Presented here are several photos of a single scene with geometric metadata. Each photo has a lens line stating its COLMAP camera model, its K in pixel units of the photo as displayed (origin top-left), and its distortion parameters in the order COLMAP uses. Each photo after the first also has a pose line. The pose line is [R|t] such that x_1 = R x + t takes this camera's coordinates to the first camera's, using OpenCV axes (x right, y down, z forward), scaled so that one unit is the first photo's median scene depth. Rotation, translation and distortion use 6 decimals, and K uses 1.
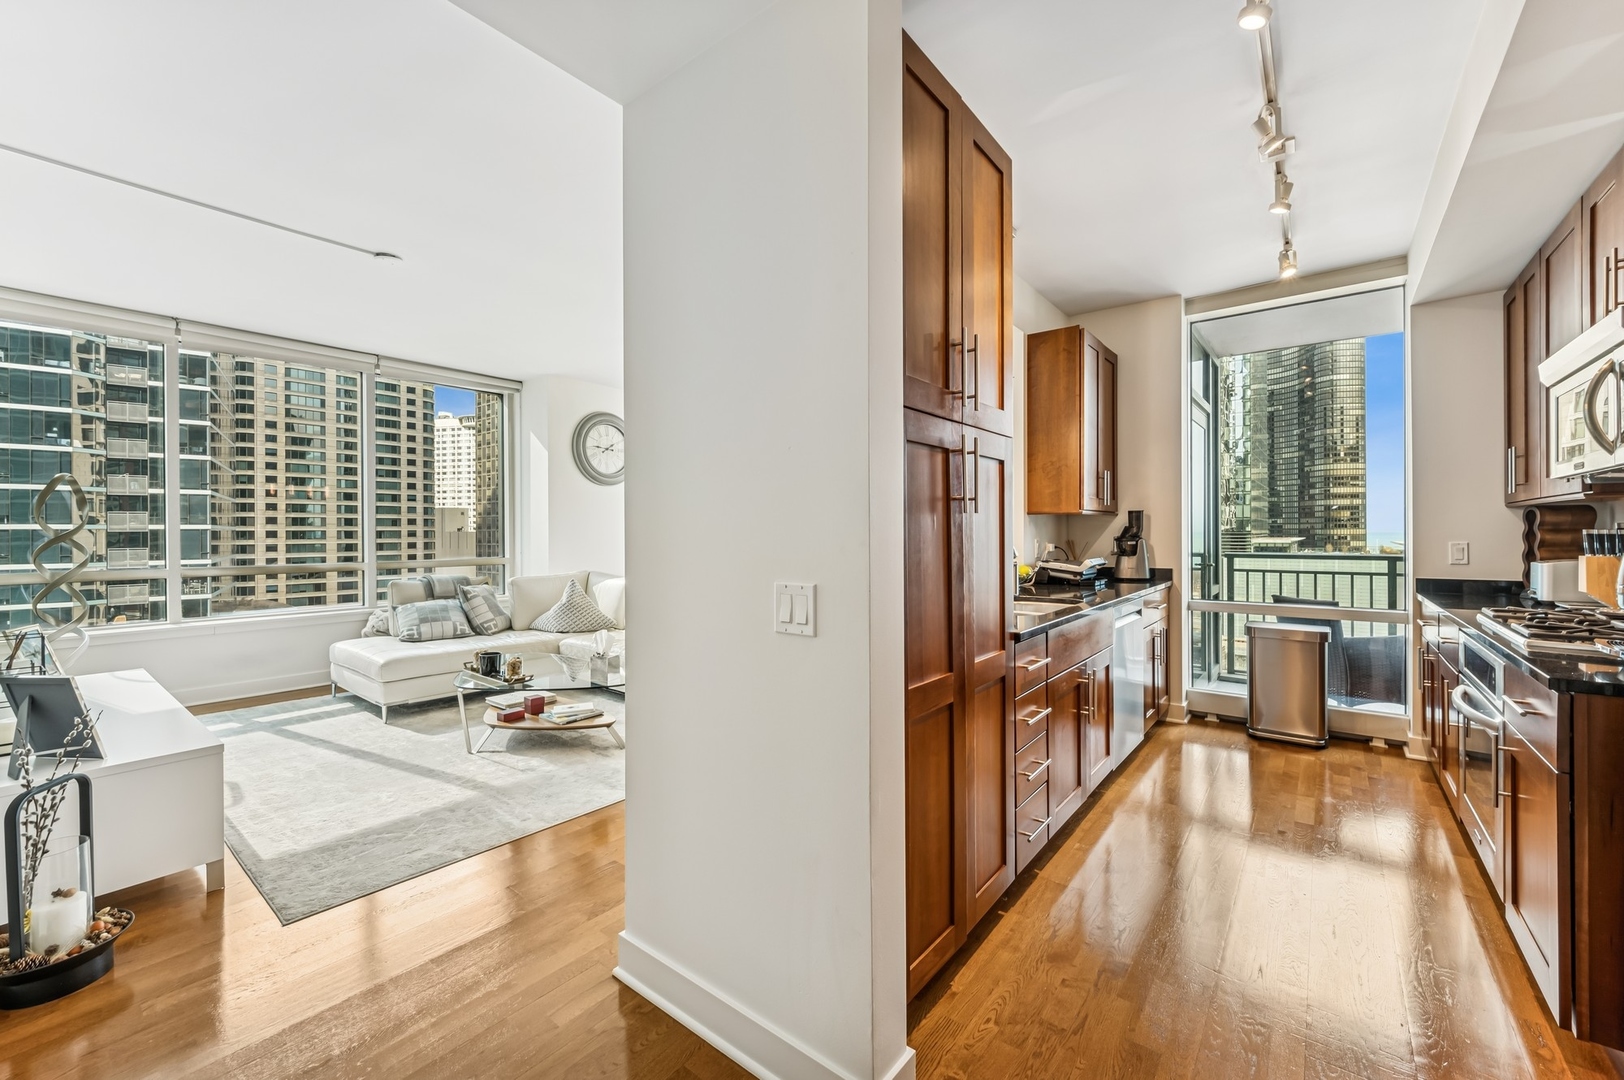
lens RADIAL K [[647.2, 0, 812.7], [0, 647.2, 531.2], [0, 0, 1]] dist [-0.000333, -0.000210]
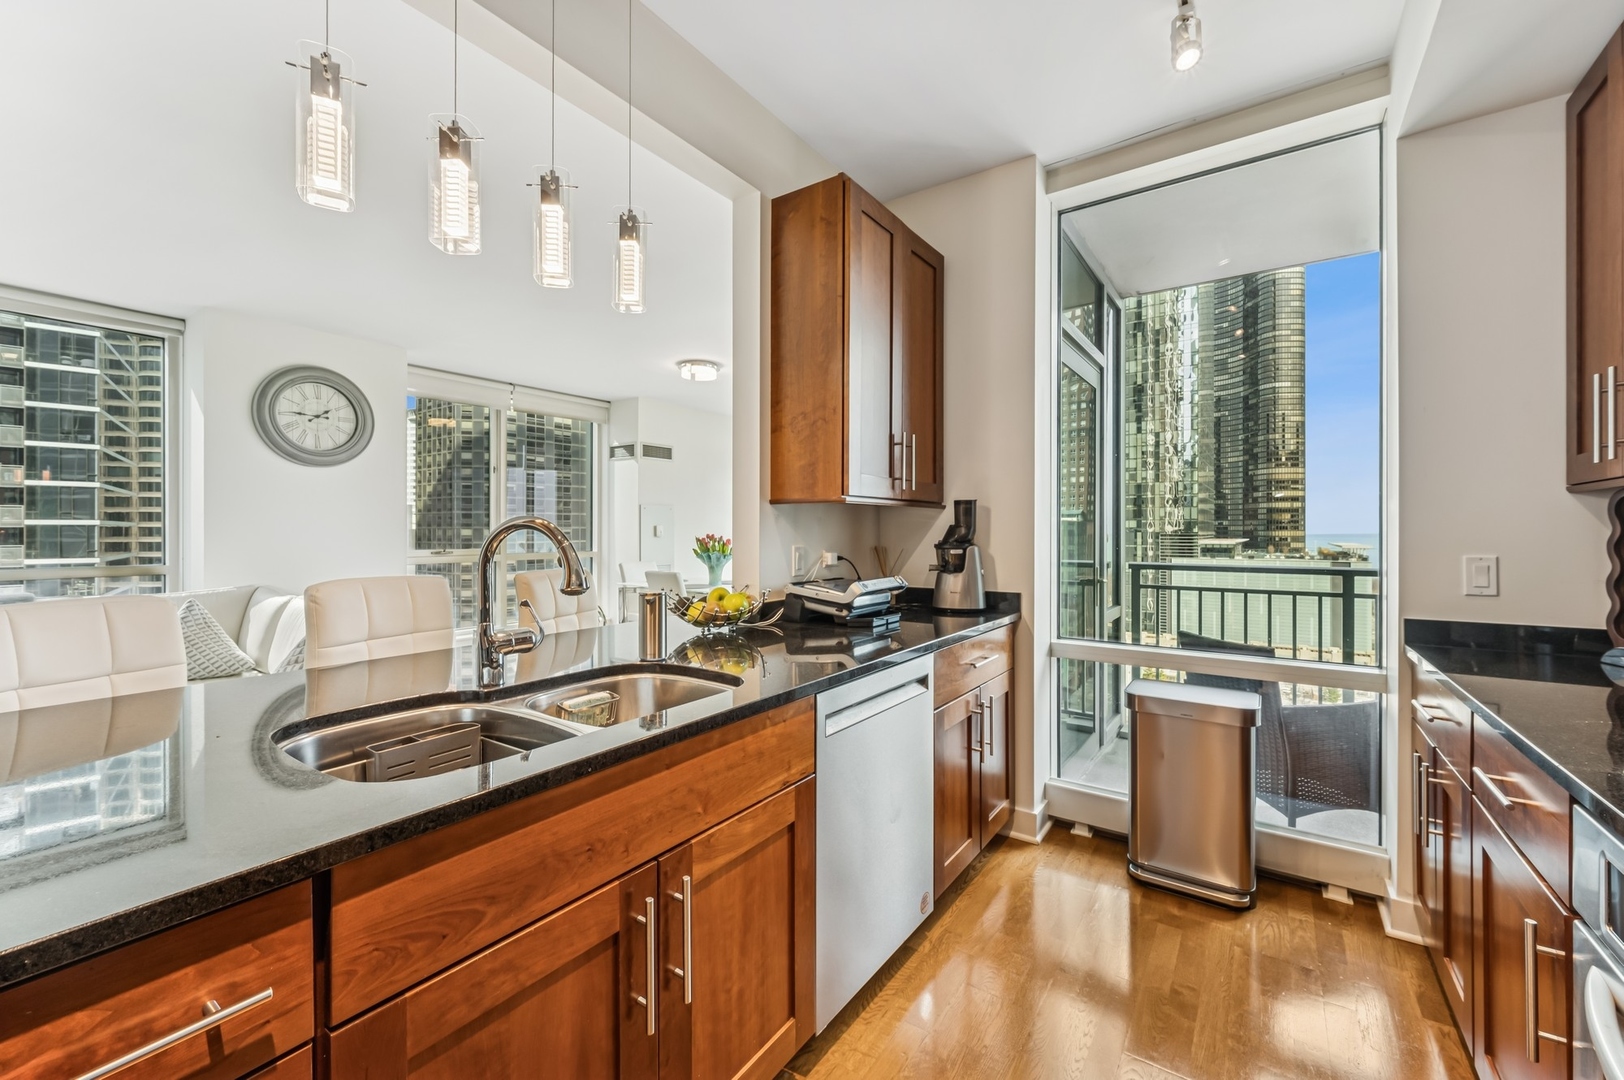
lens RADIAL K [[647.2, 0, 812.8], [0, 647.2, 530.7], [0, 0, 1]] dist [-0.000333, -0.000210]
pose [[0.998347, 0.004854, 0.057273, 0.238838], [-0.004870, 0.999988, 0.000146, -0.001189], [-0.057271, -0.000424, 0.998359, 0.289673]]
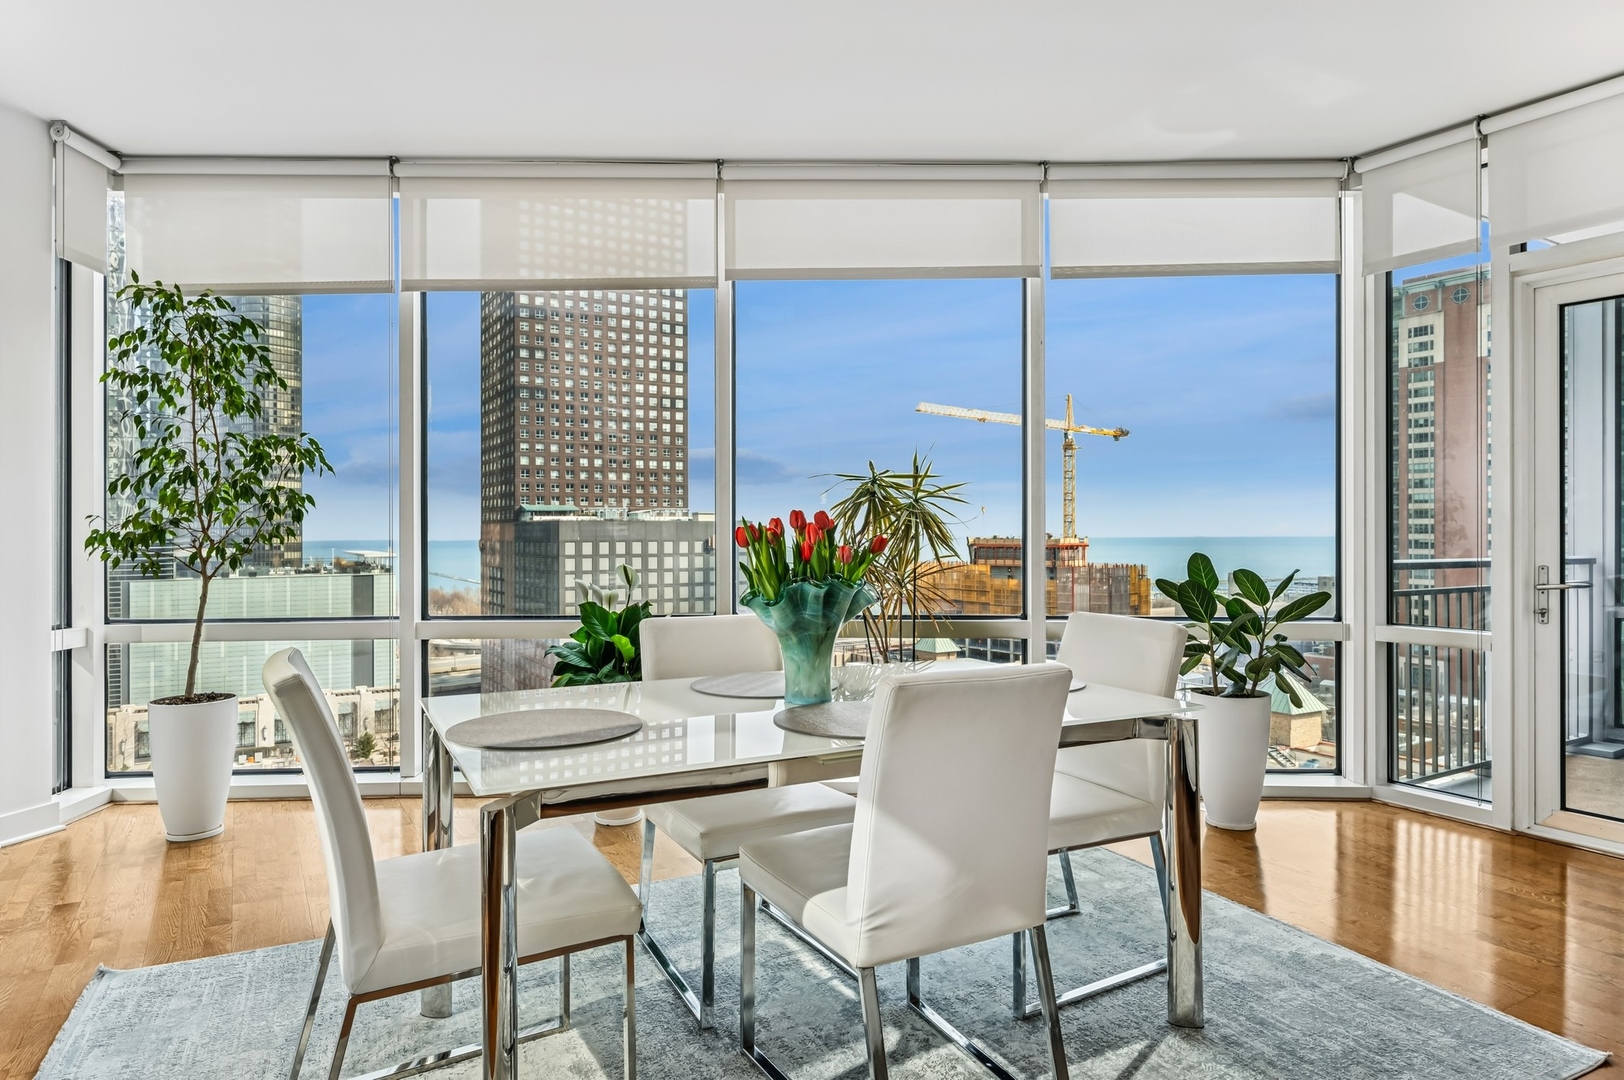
lens RADIAL K [[962.2, 0, 828.0], [0, 962.2, 552.5], [0, 0, 1]] dist [-0.037218, 0.007758]
pose [[0.340442, -0.016448, 0.940122, -0.231982], [0.003160, 0.999861, 0.016349, 0.014059], [-0.940260, -0.002595, 0.340447, 1.177488]]
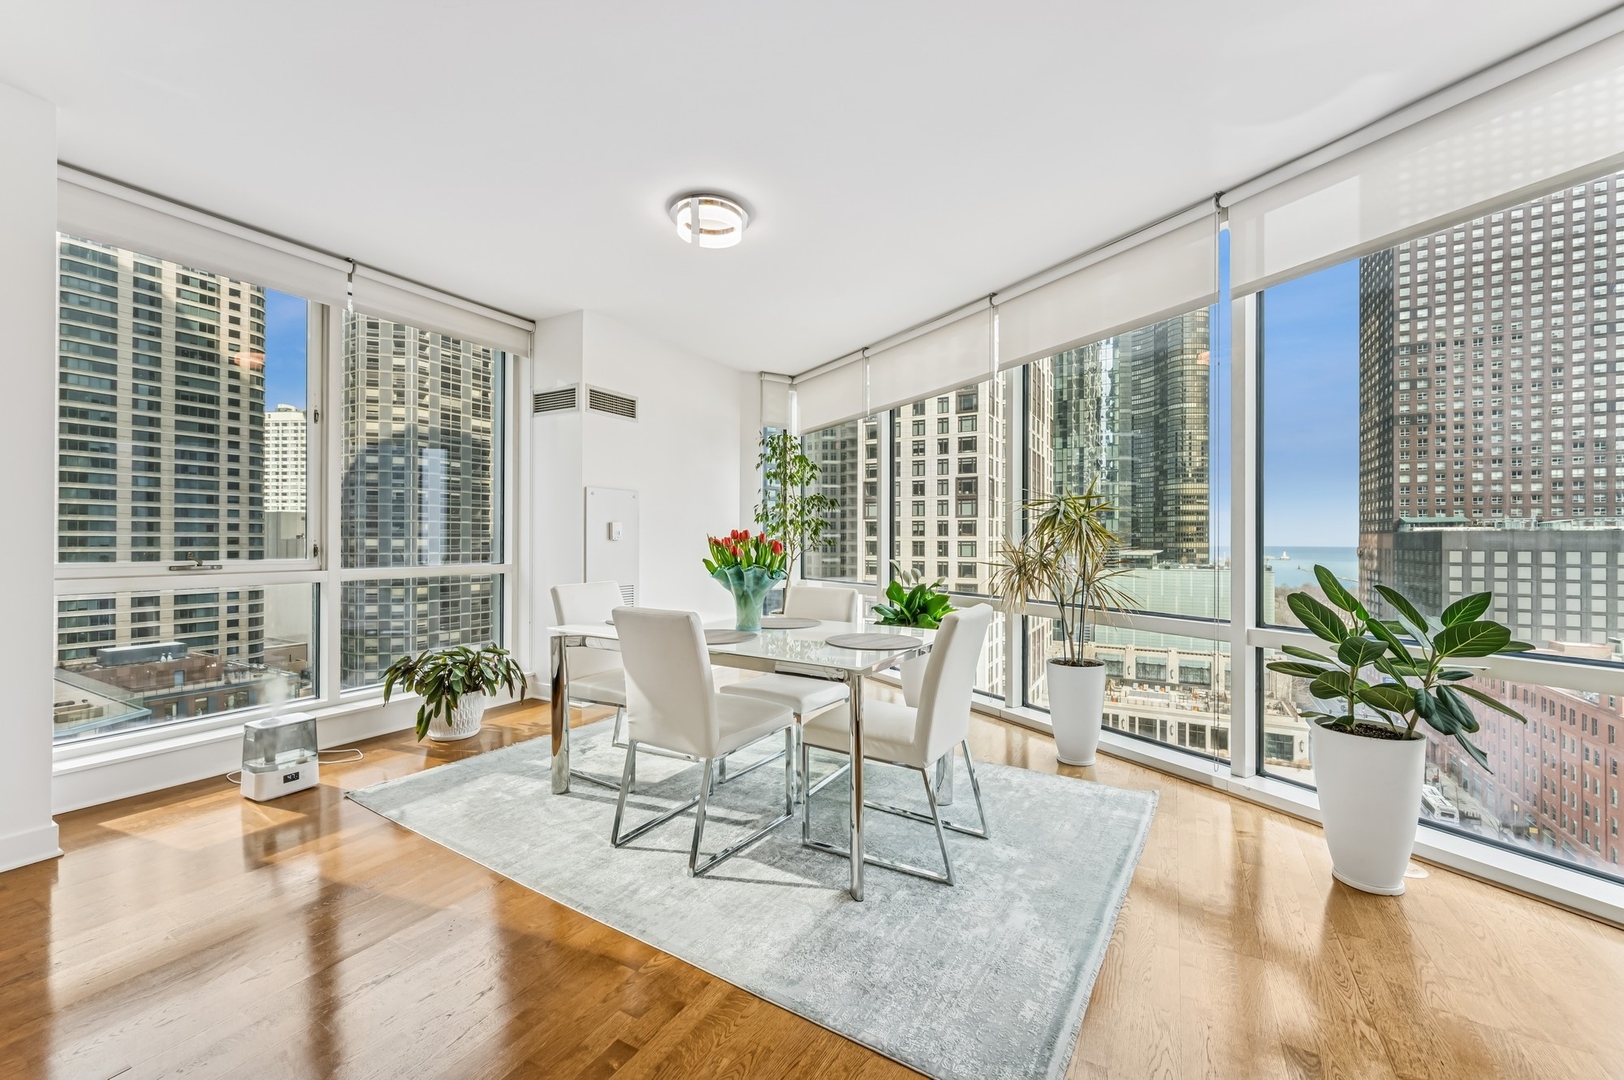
lens RADIAL K [[647.2, 0, 810.8], [0, 647.2, 538.1], [0, 0, 1]] dist [-0.000333, -0.000210]
pose [[0.987074, 0.007698, 0.160081, 0.109250], [-0.006728, 0.999956, -0.006601, 0.014172], [-0.160124, 0.005438, 0.987082, 0.798633]]
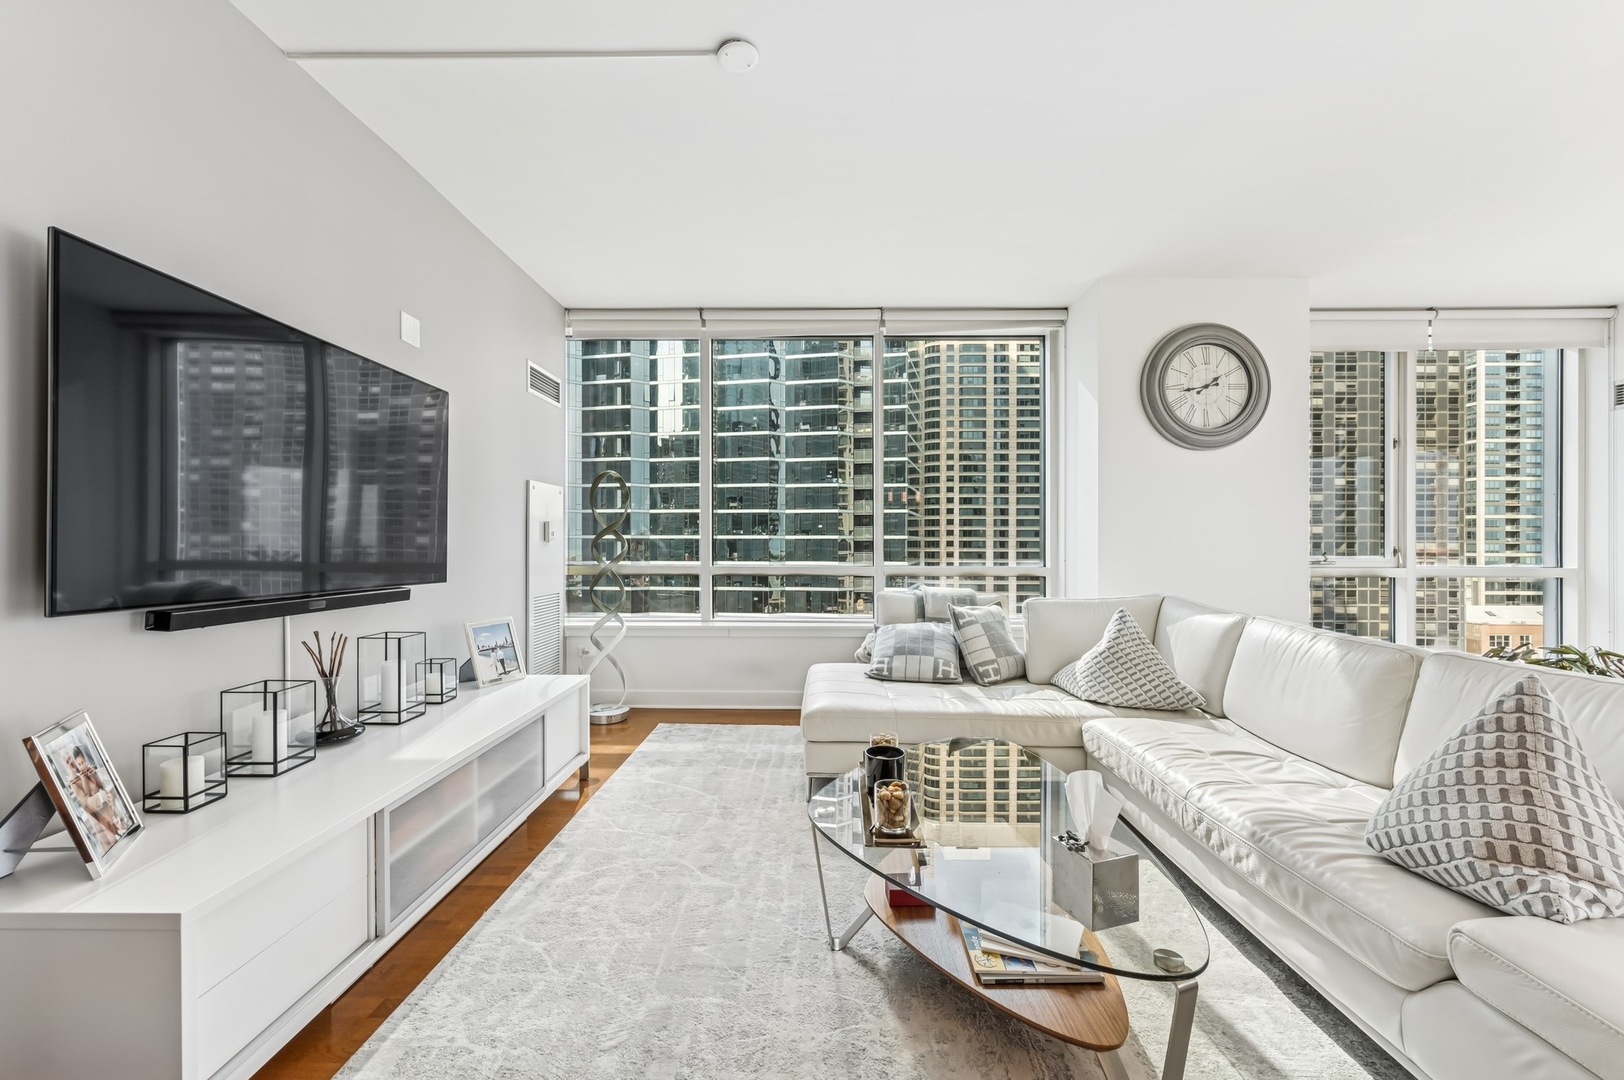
lens RADIAL K [[647.2, 0, 811.5], [0, 647.2, 541.6], [0, 0, 1]] dist [-0.000333, -0.000210]
pose [[0.610724, 0.004029, -0.791833, -0.089748], [-0.005263, 0.999986, 0.001028, 0.016084], [0.791826, 0.003540, 0.610737, 0.441456]]
